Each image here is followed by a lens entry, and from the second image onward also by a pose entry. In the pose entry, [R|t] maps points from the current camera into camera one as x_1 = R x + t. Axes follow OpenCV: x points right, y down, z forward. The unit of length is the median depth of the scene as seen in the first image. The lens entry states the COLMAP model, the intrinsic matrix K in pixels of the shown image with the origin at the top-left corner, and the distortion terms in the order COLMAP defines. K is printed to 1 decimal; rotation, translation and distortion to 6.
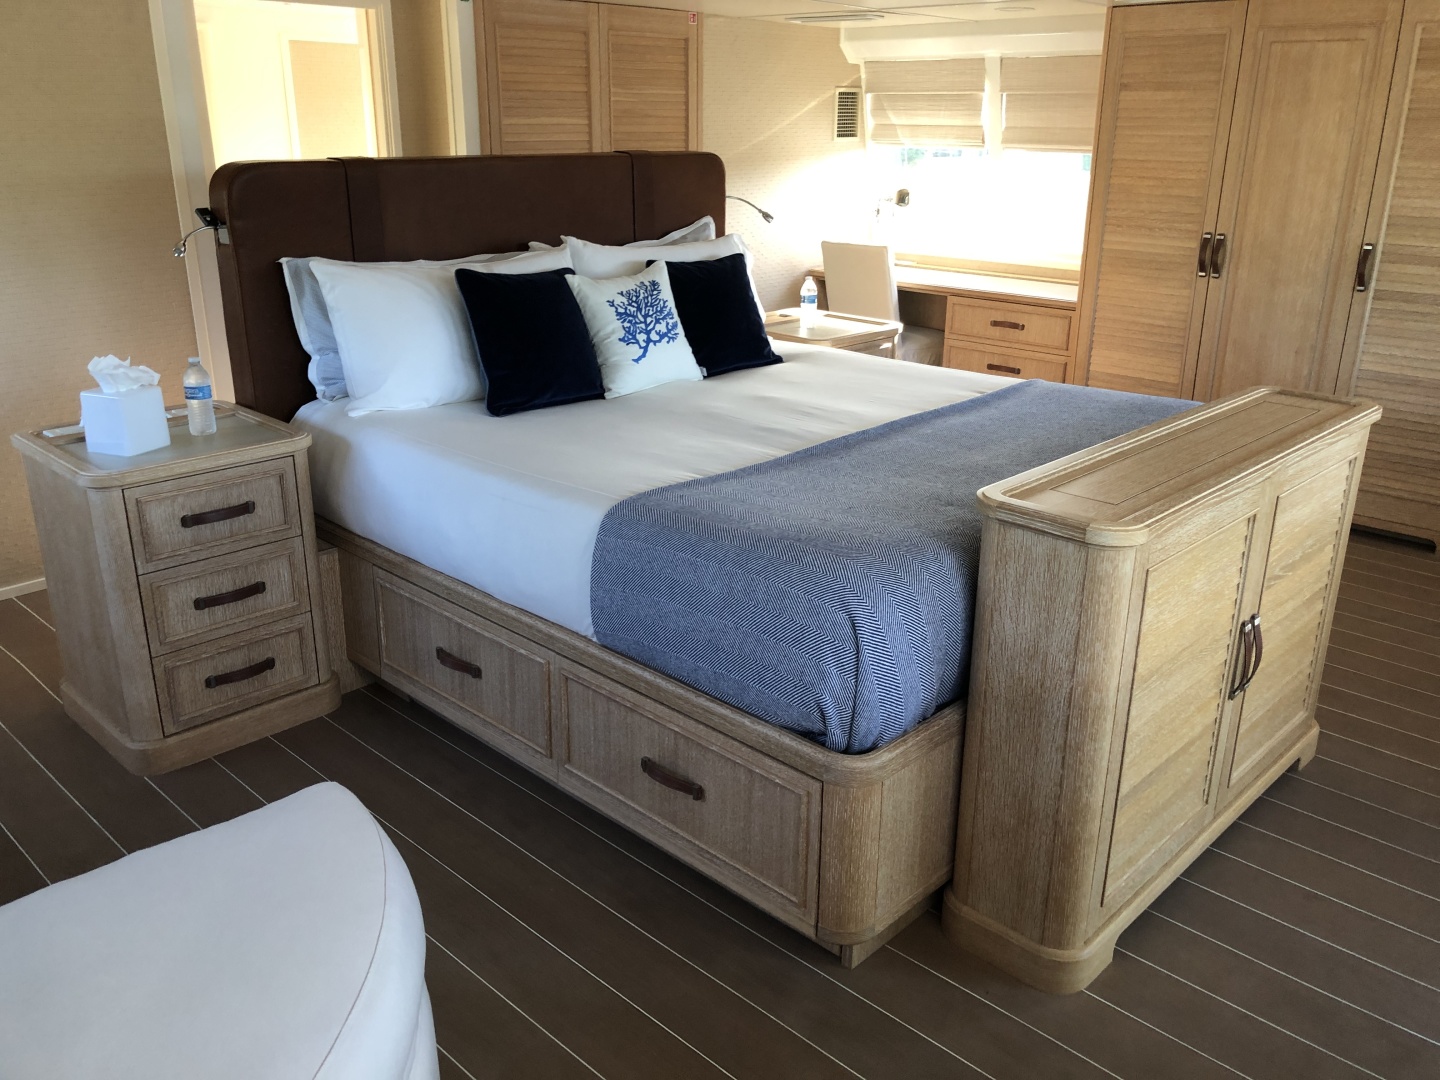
lens RADIAL K [[1190.7, 0, 706.9], [0, 1190.7, 537.6], [0, 0, 1]] dist [0.000856, -0.011995]
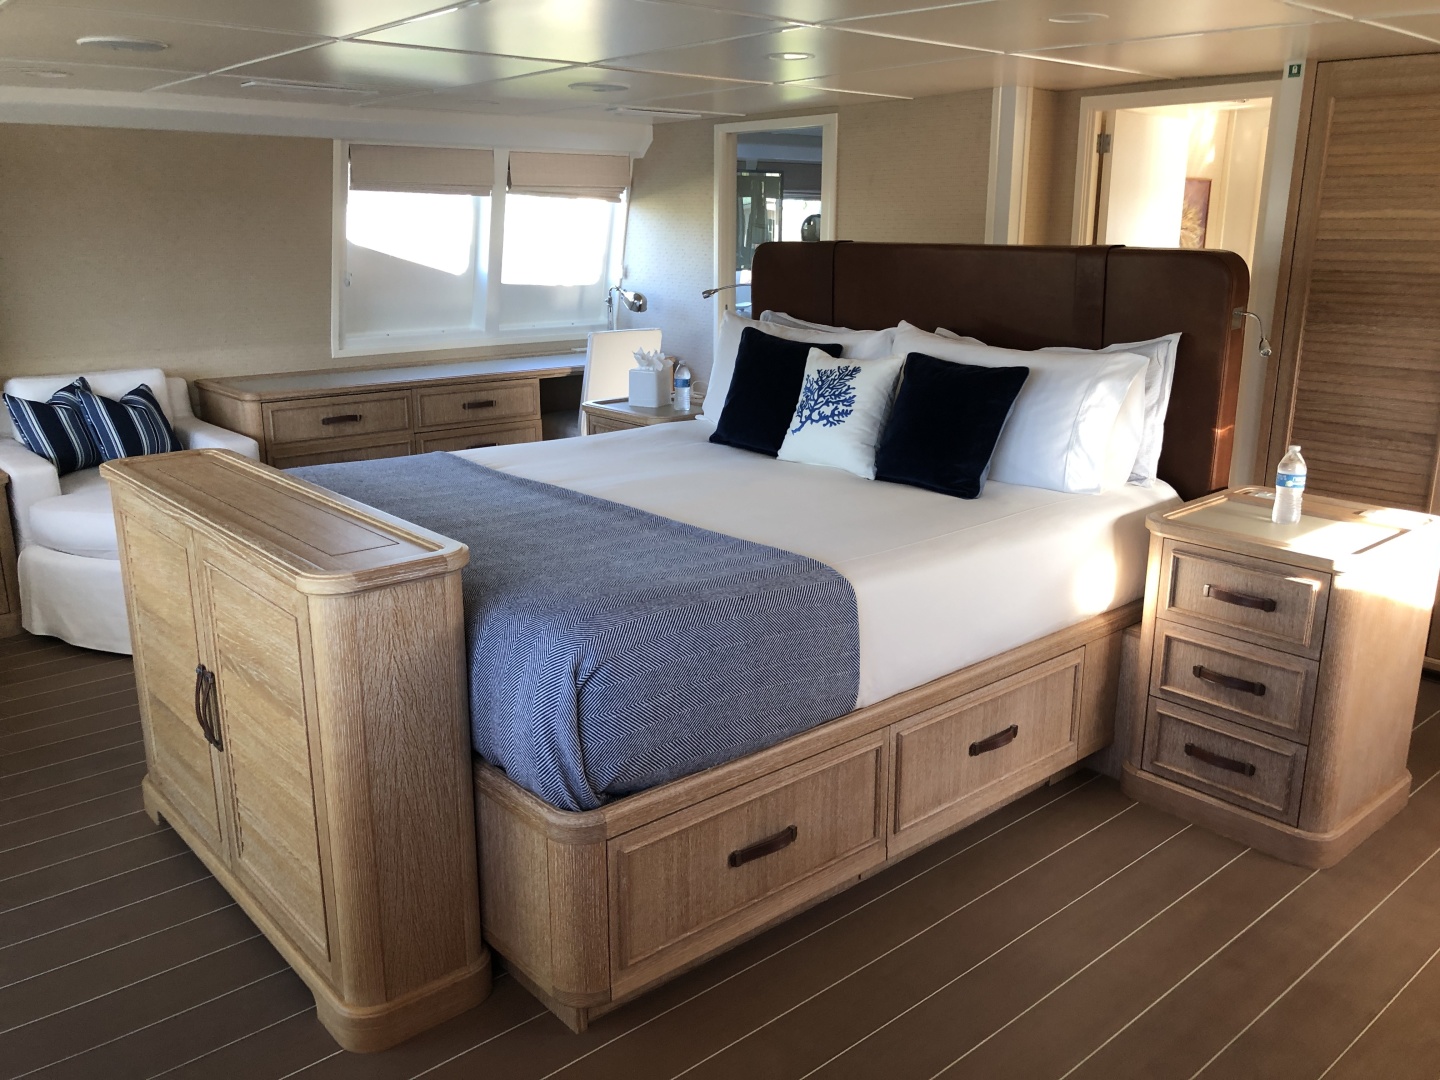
lens RADIAL K [[1192.5, 0, 716.8], [0, 1192.5, 537.8], [0, 0, 1]] dist [0.043165, -0.063584]
pose [[-0.074745, 0.249597, -0.965461, 0.971784], [-0.336256, 0.905158, 0.260040, -0.309714], [0.938800, 0.344079, 0.016273, 0.931944]]
